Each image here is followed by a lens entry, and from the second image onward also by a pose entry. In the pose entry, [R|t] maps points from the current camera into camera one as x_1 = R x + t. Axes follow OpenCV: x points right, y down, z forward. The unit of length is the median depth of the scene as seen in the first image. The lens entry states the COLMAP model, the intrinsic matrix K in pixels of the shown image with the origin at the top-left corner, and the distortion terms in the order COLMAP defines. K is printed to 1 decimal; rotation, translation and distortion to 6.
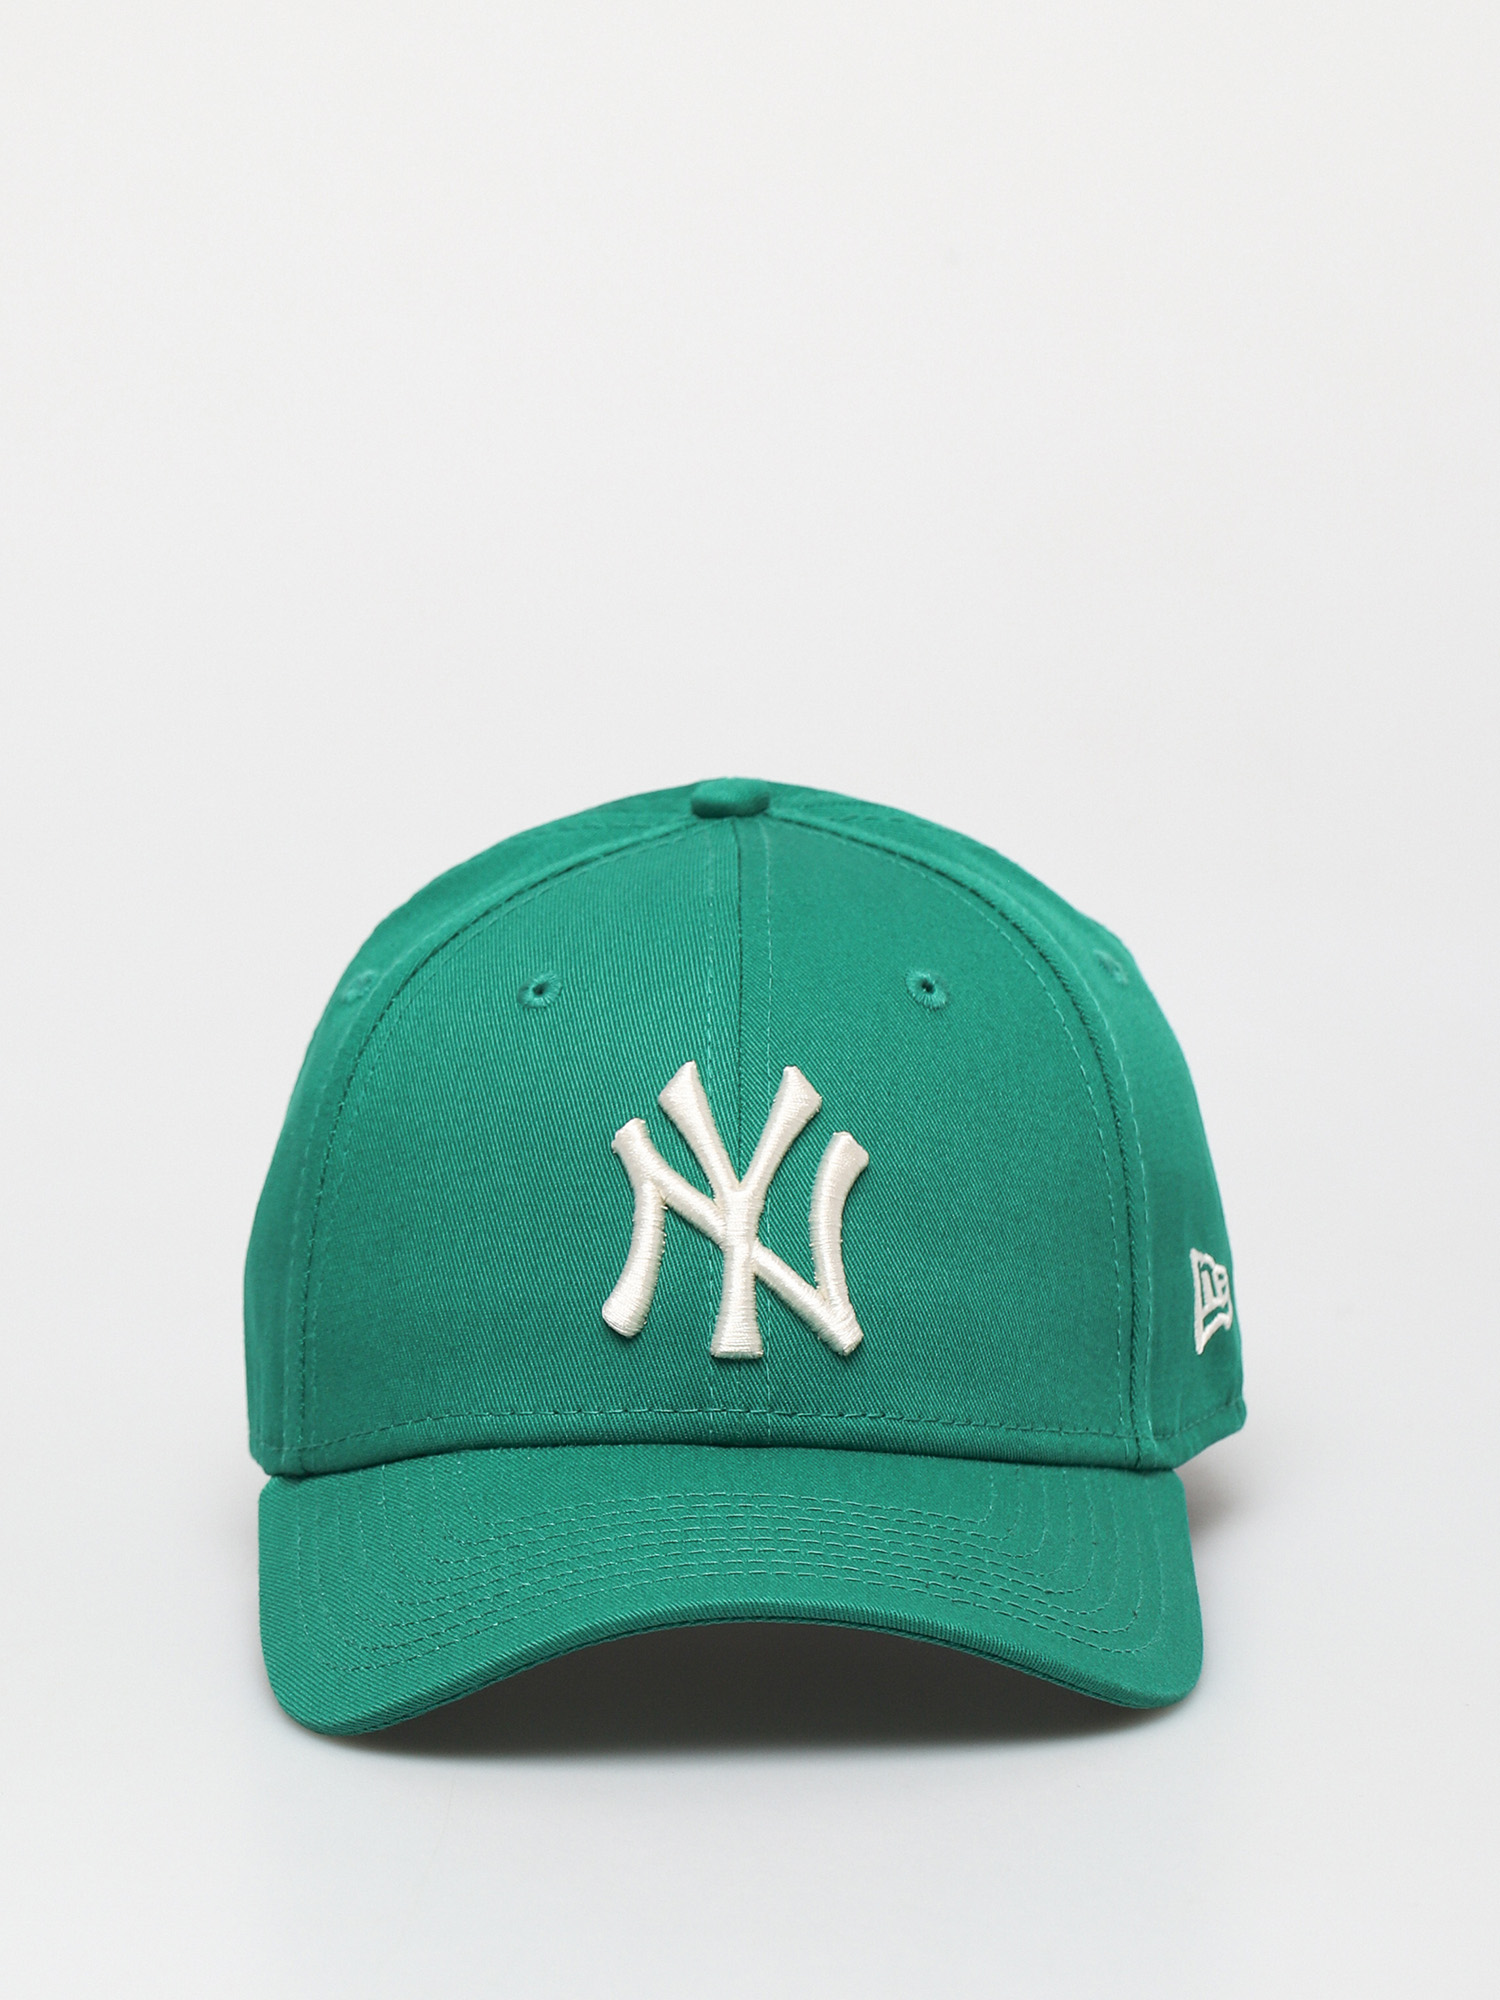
lens RADIAL K [[7198.5, 0, 750.0], [0, 7198.5, 1000.0], [0, 0, 1]] dist [0.015423, -0.762443]
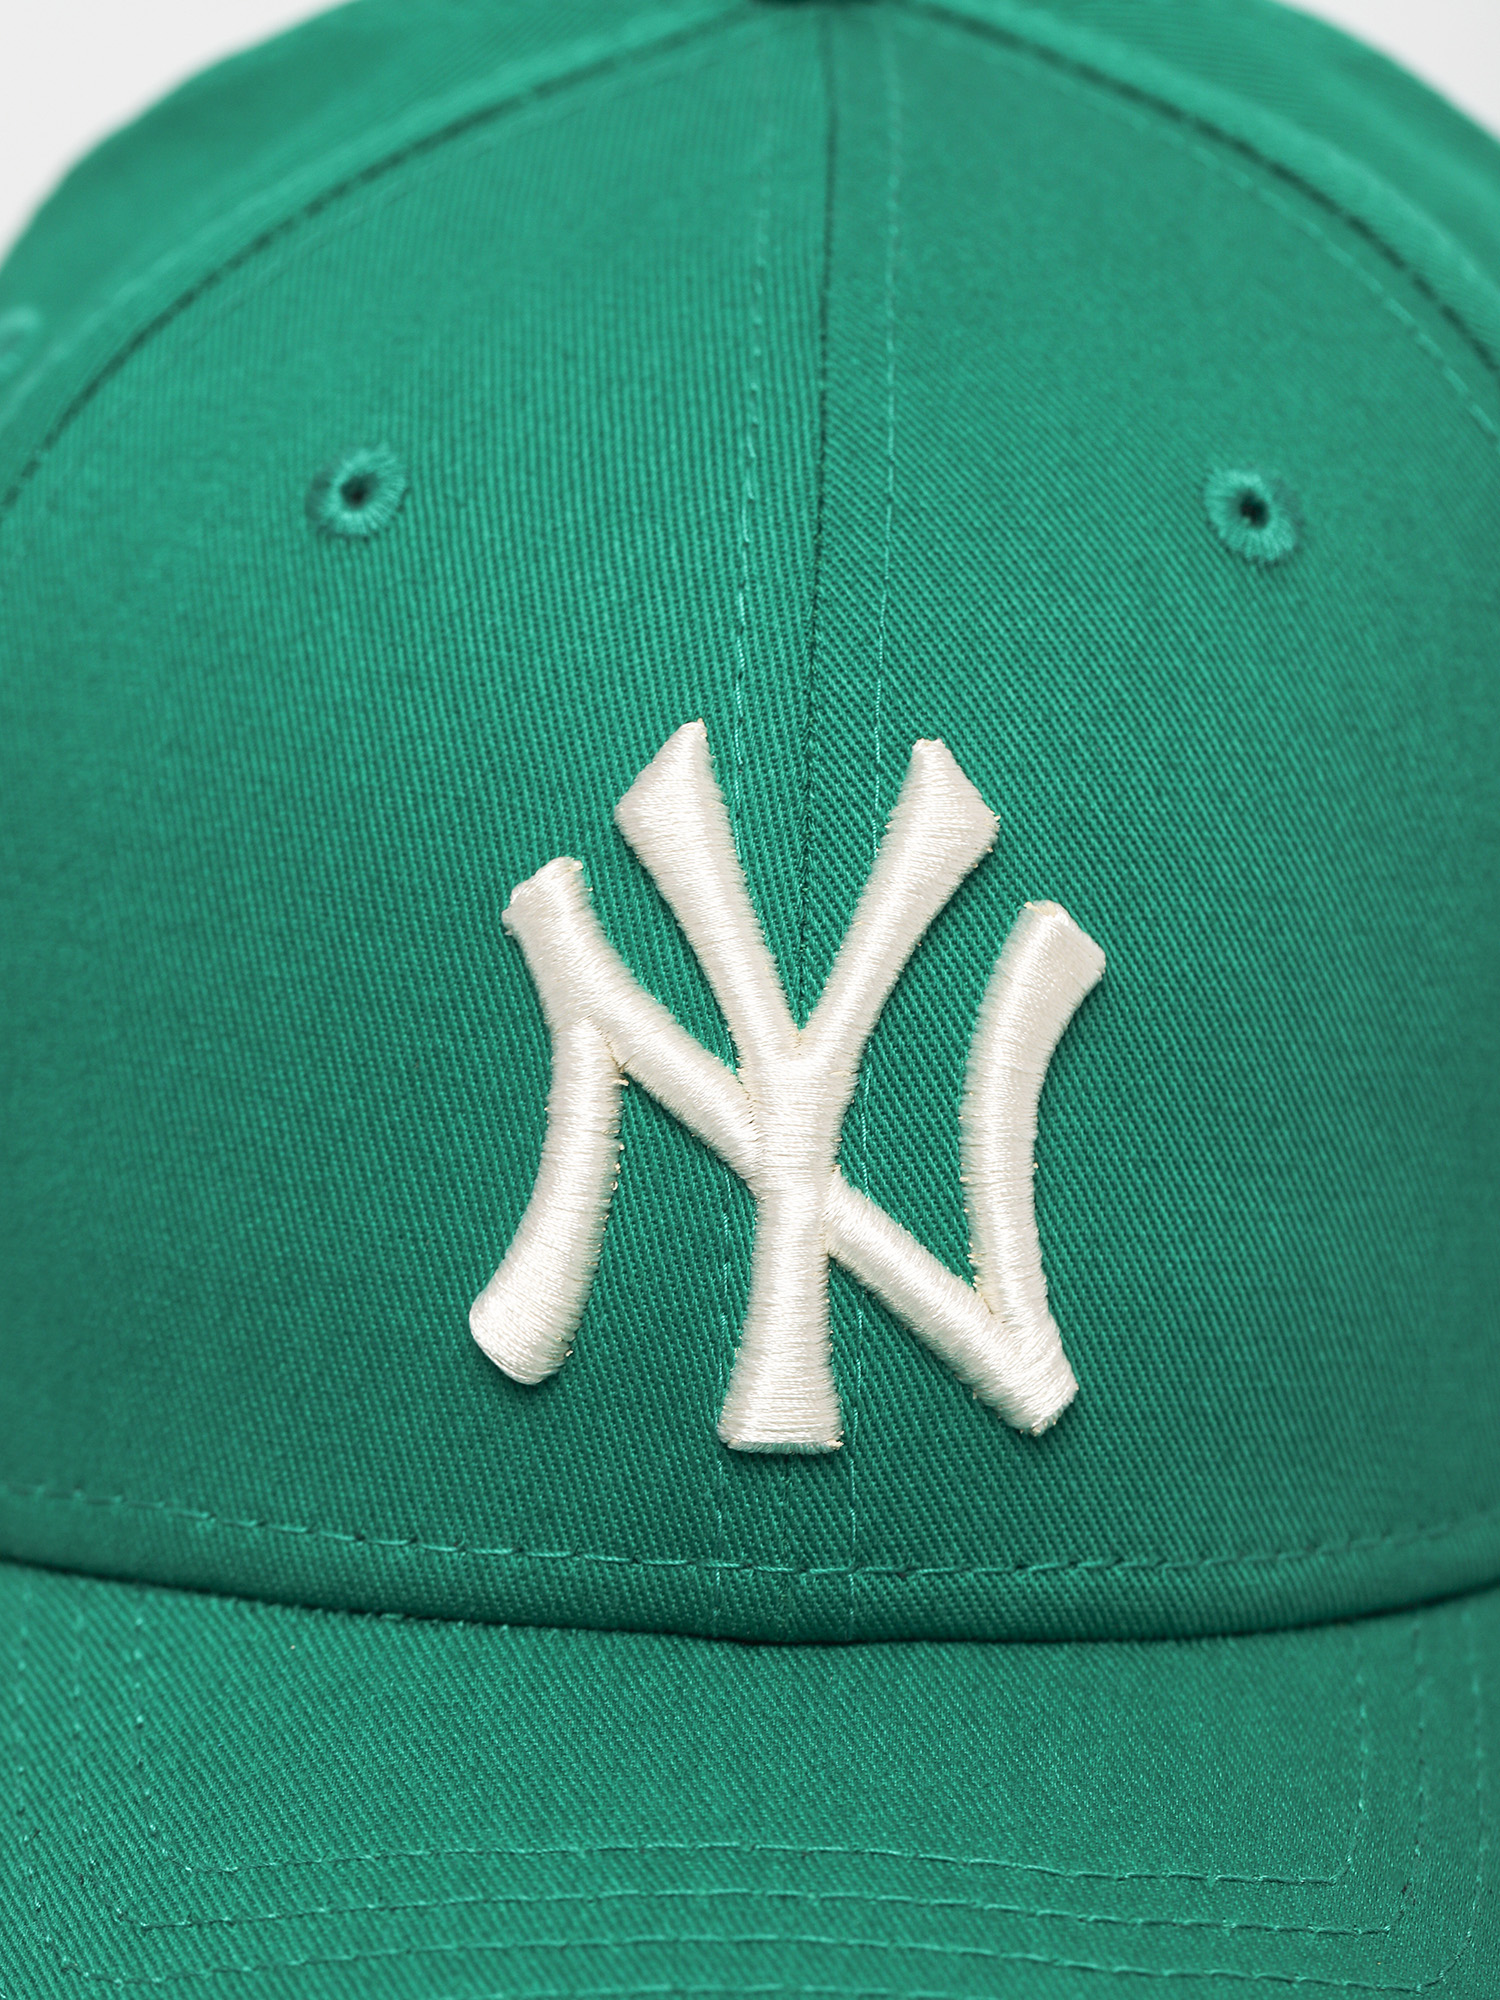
lens RADIAL K [[7198.5, 0, 750.0], [0, 7198.5, 1000.0], [0, 0, 1]] dist [0.015423, -0.762443]
pose [[0.999399, 0.030018, -0.017323, 0.002909], [-0.025300, 0.973492, 0.227316, -0.072350], [0.023687, -0.226742, 0.973667, 0.586264]]
